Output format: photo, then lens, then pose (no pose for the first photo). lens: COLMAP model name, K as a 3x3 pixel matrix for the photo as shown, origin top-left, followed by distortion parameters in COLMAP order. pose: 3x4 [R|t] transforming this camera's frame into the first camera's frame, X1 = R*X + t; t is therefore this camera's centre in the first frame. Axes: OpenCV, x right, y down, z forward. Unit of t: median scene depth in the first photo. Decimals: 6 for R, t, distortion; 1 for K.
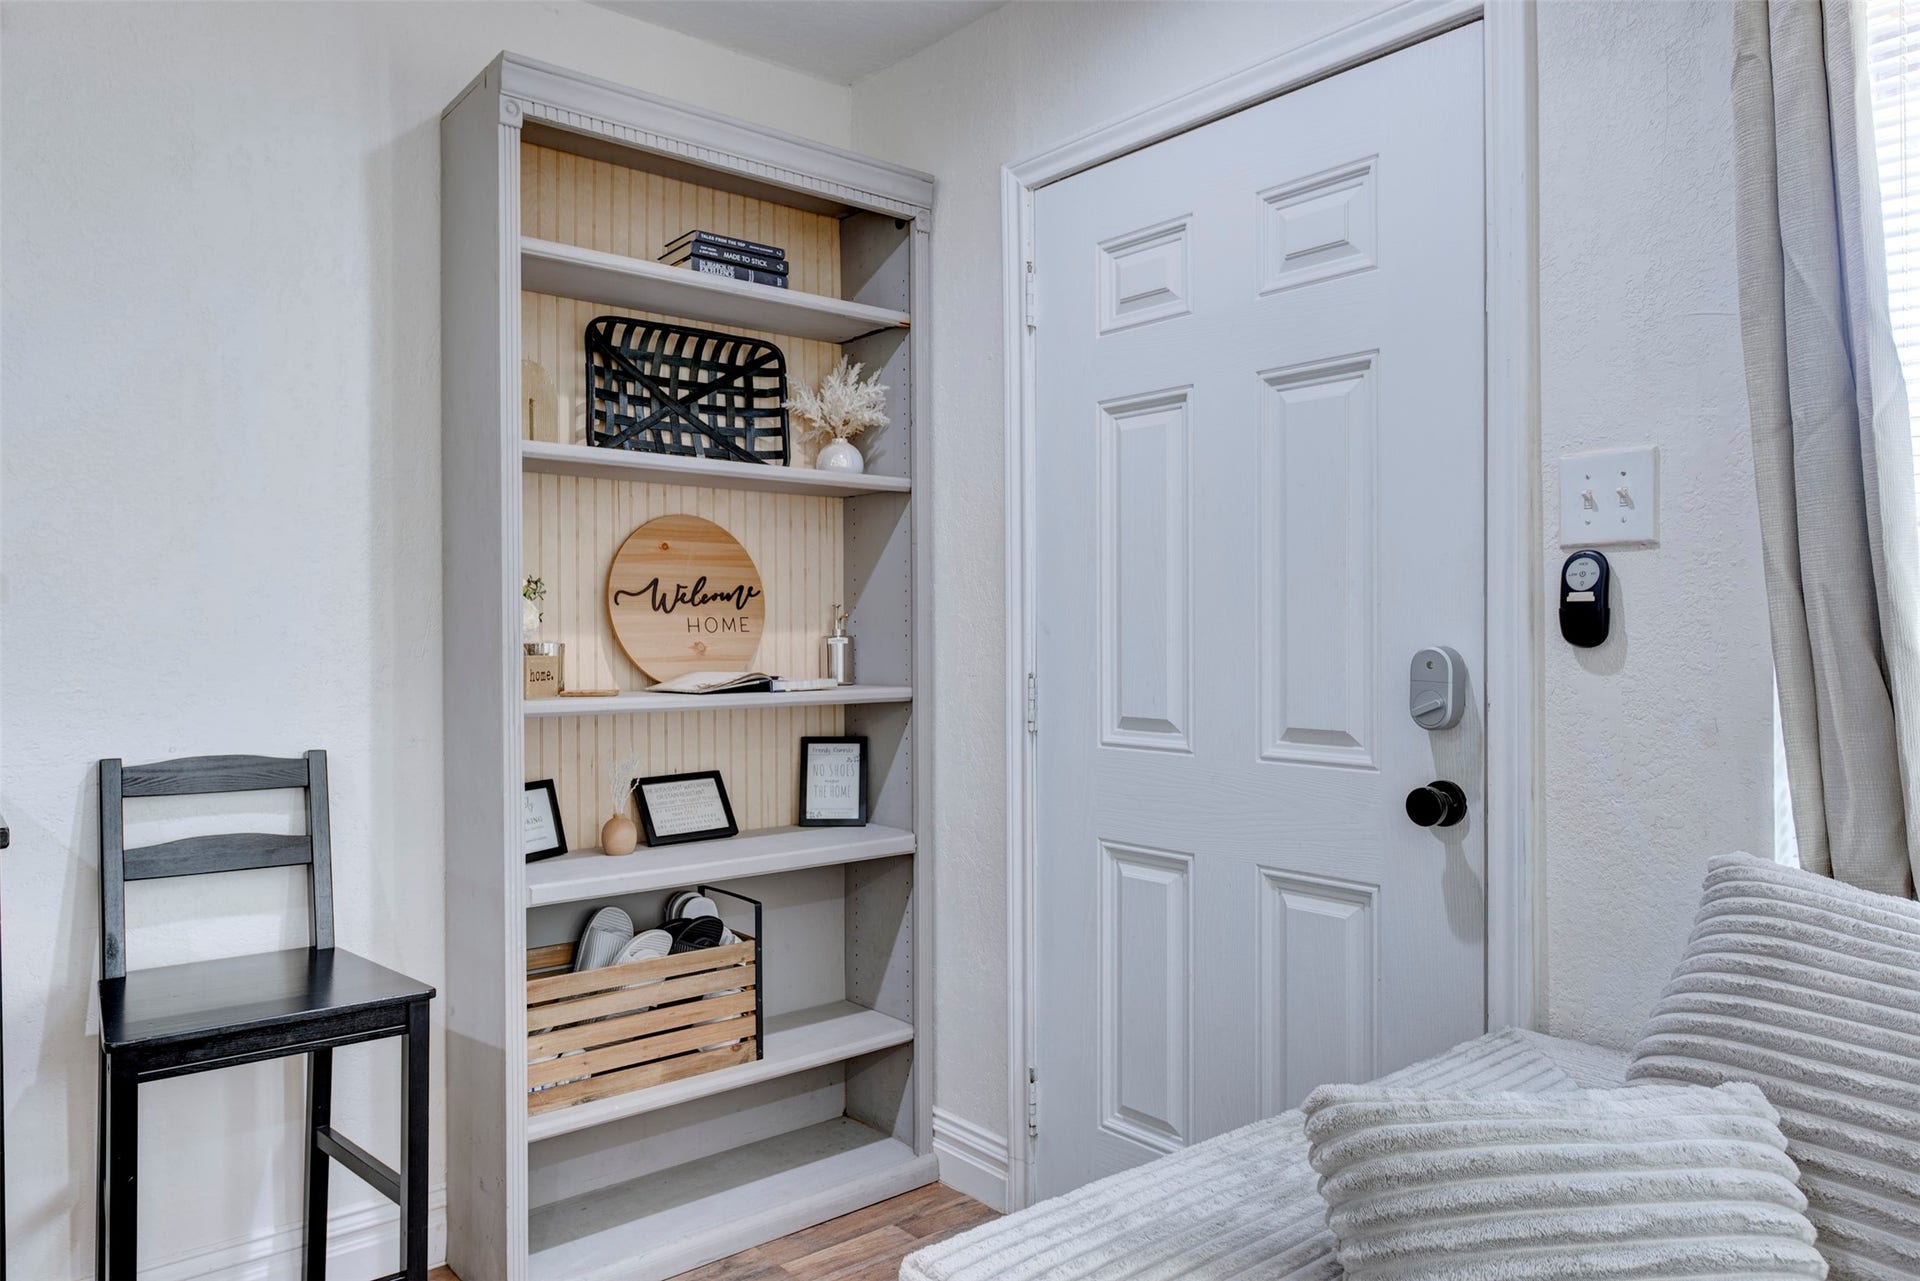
lens RADIAL K [[1226.8, 0, 962.8], [0, 1226.8, 636.6], [0, 0, 1]] dist [-0.083285, 0.076396]
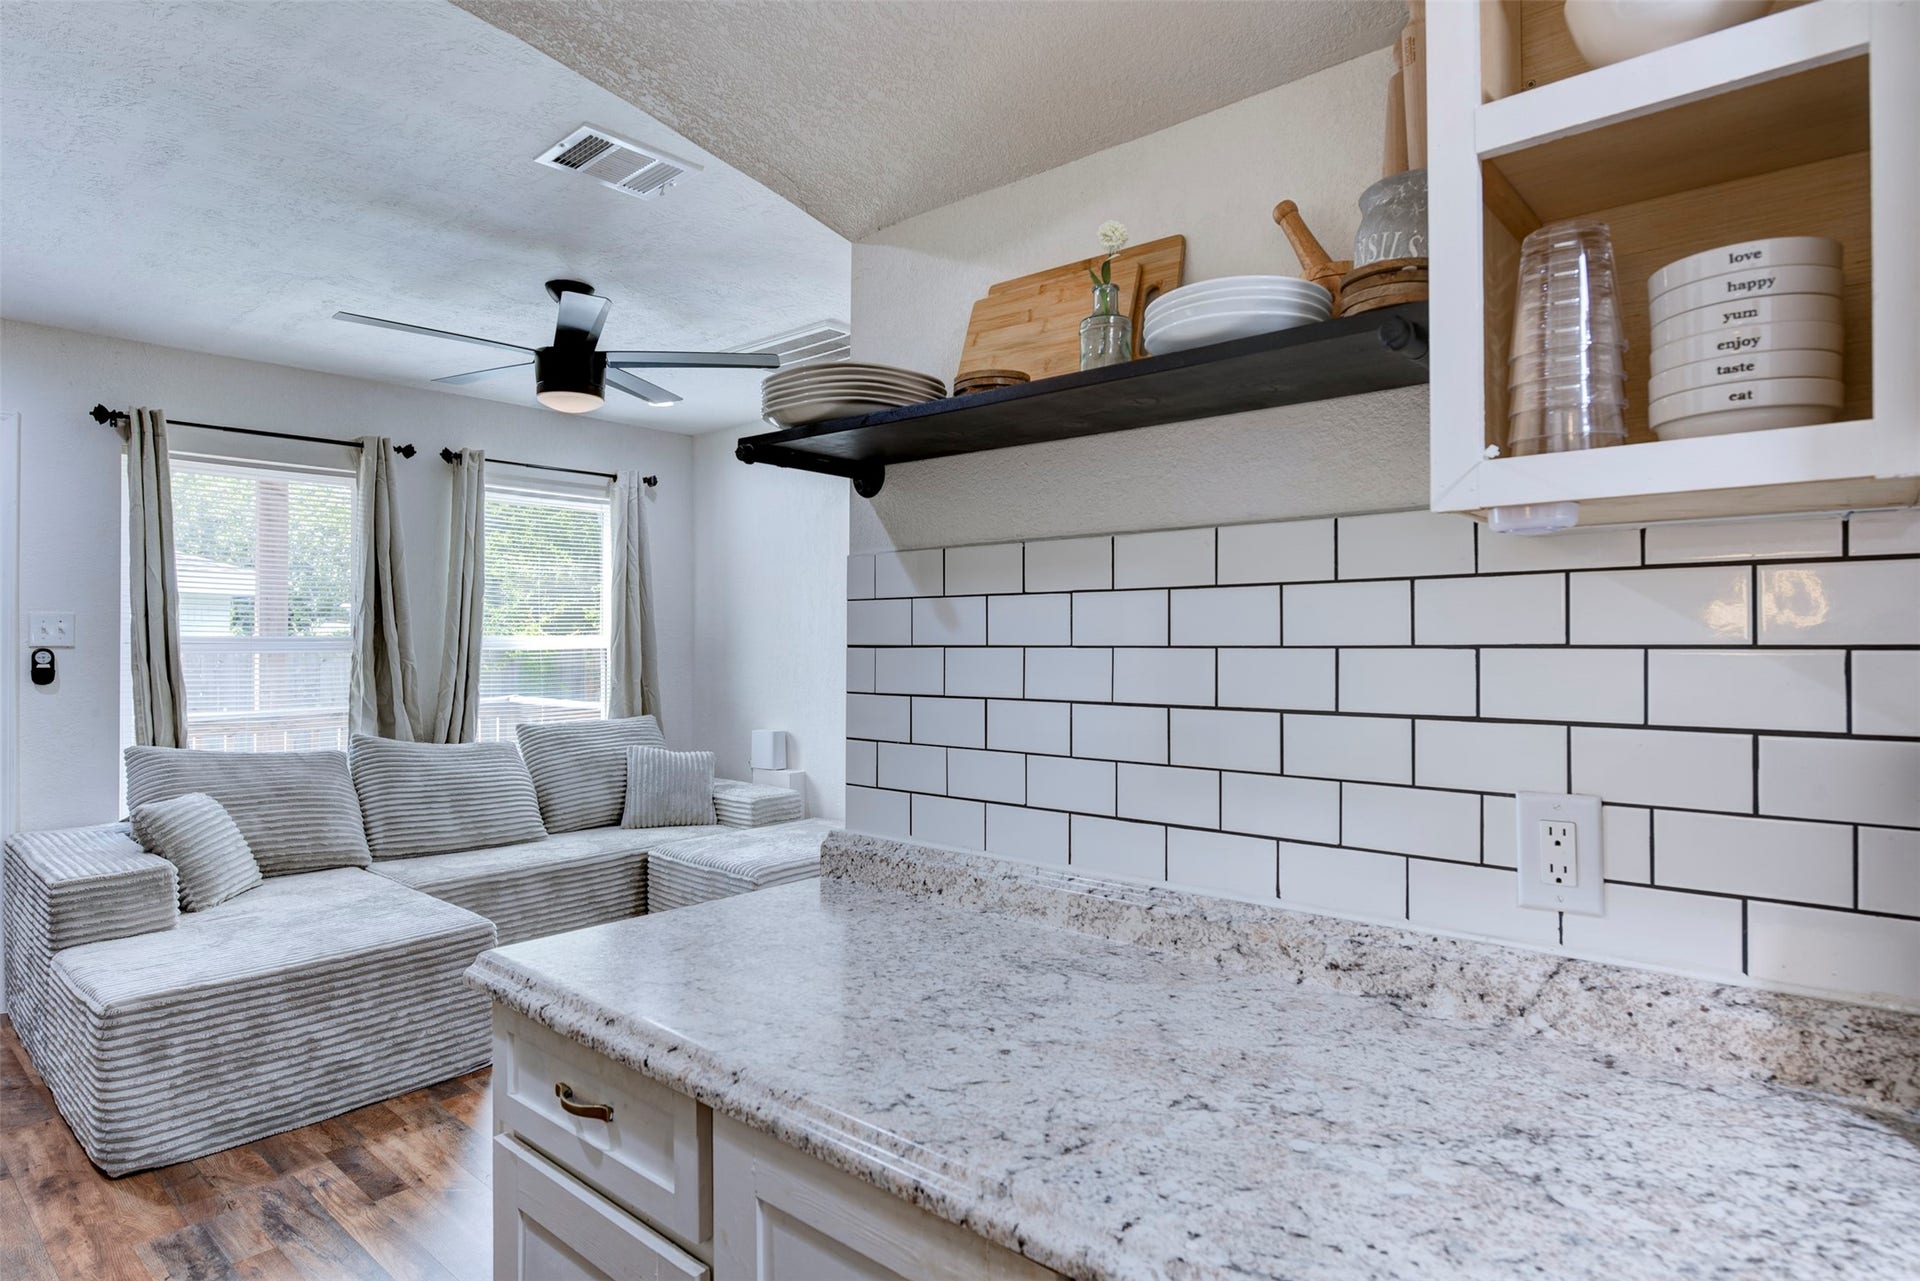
lens RADIAL K [[1042.5, 0, 957.6], [0, 1042.5, 636.9], [0, 0, 1]] dist [-0.005943, 0.000835]
pose [[-0.165333, 0.009031, 0.986196, -1.376383], [0.005089, 0.999953, -0.008303, -0.044366], [-0.986225, 0.003646, -0.165371, -0.412706]]
